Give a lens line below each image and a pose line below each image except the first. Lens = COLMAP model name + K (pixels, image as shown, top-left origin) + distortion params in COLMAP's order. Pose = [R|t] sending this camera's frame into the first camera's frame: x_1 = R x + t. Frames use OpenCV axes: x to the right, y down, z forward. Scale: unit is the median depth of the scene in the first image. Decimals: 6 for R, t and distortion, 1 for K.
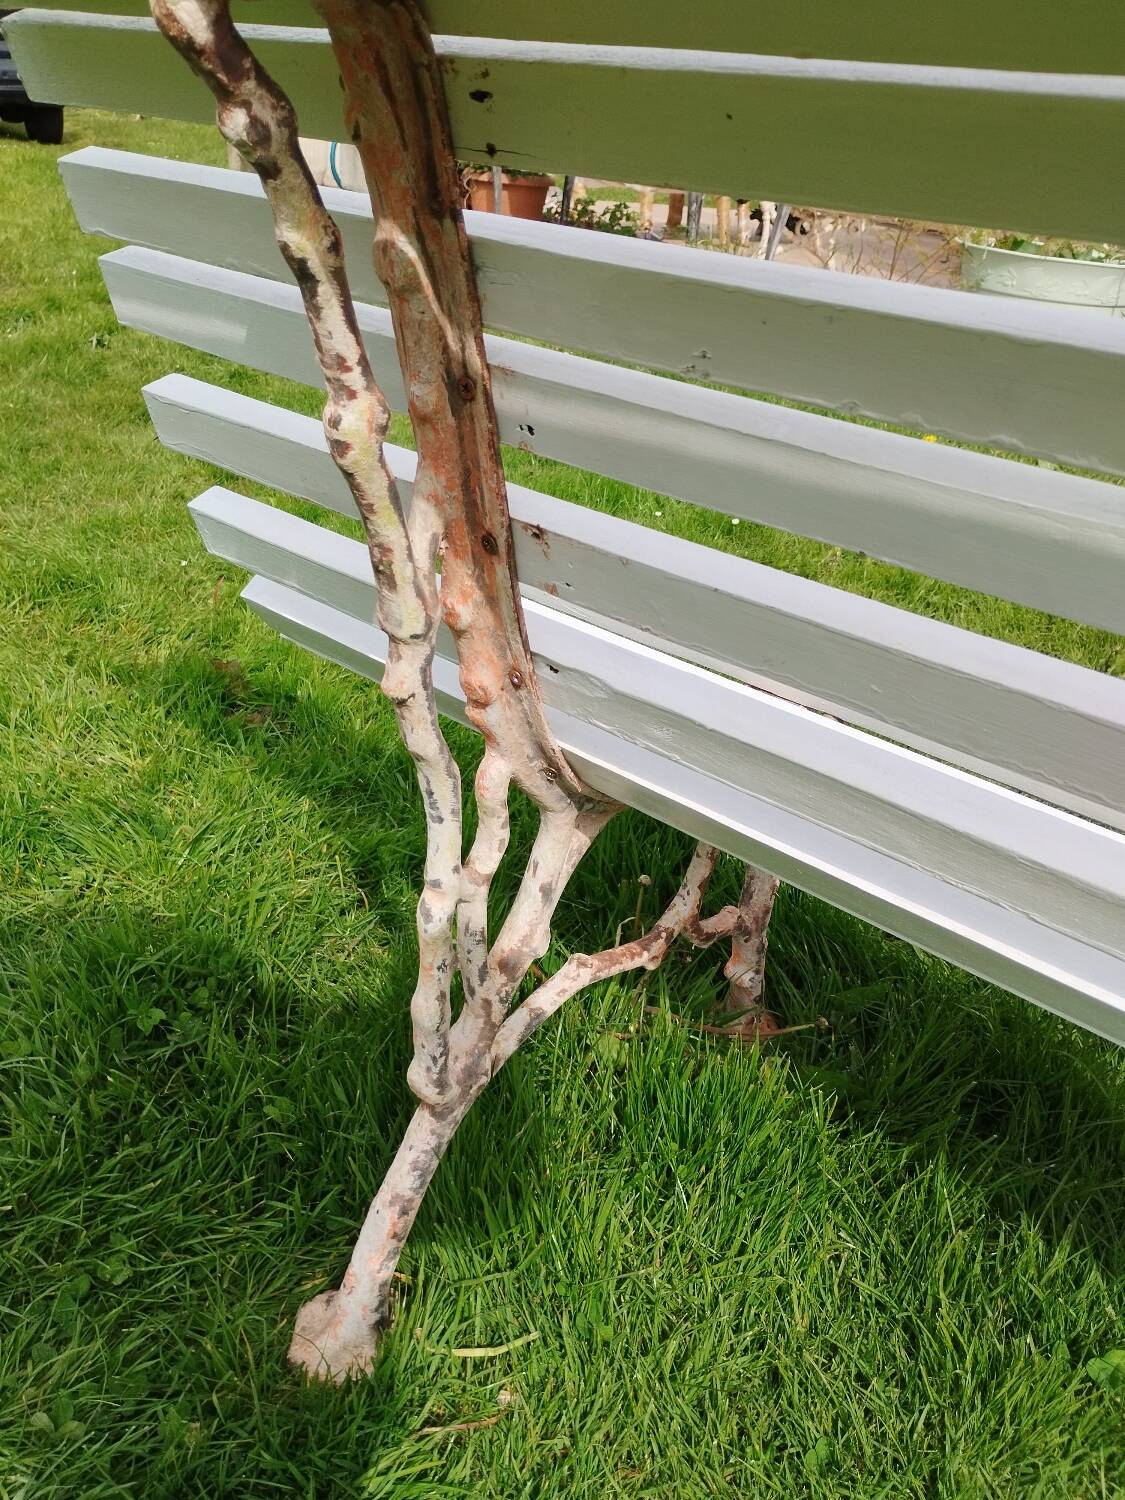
lens RADIAL K [[1218.6, 0, 562.5], [0, 1218.6, 750.0], [0, 0, 1]] dist [0.049298, -0.005303]
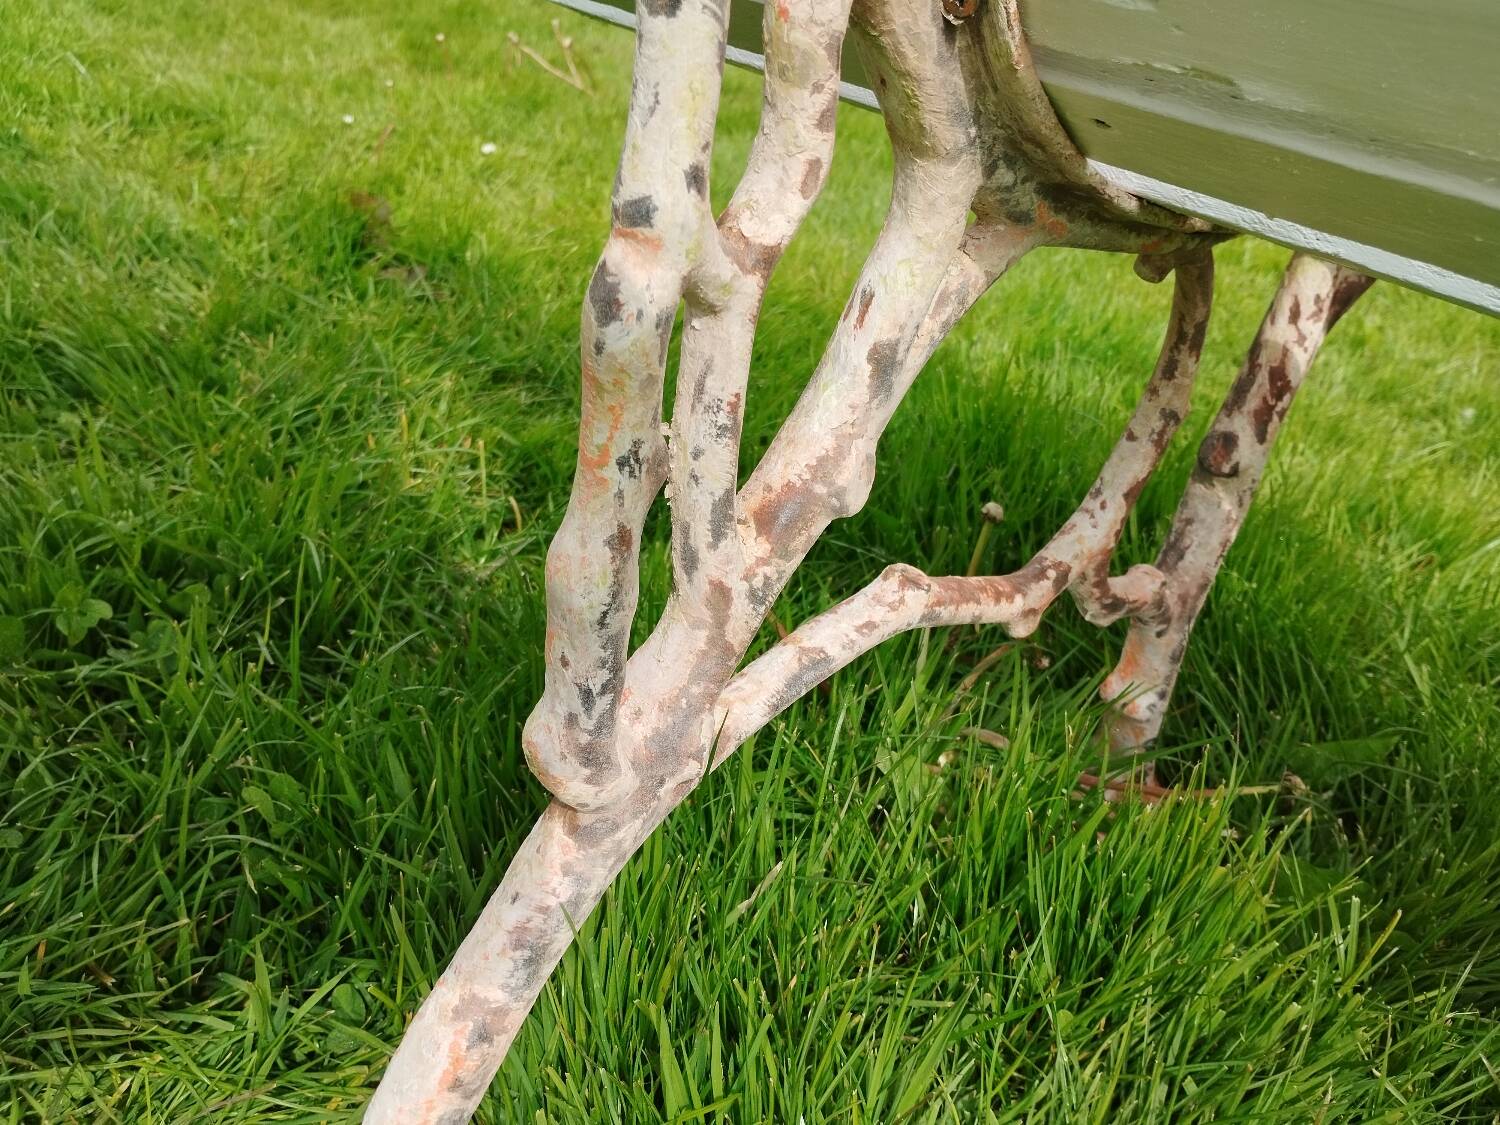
lens RADIAL K [[1284.8, 0, 754.4], [0, 1284.8, 559.0], [0, 0, 1]] dist [0.064766, -0.091463]
pose [[0.992684, 0.119298, -0.018598, -0.041426], [-0.119118, 0.992825, 0.010476, 0.182791], [0.019714, -0.008184, 0.999772, 0.519757]]
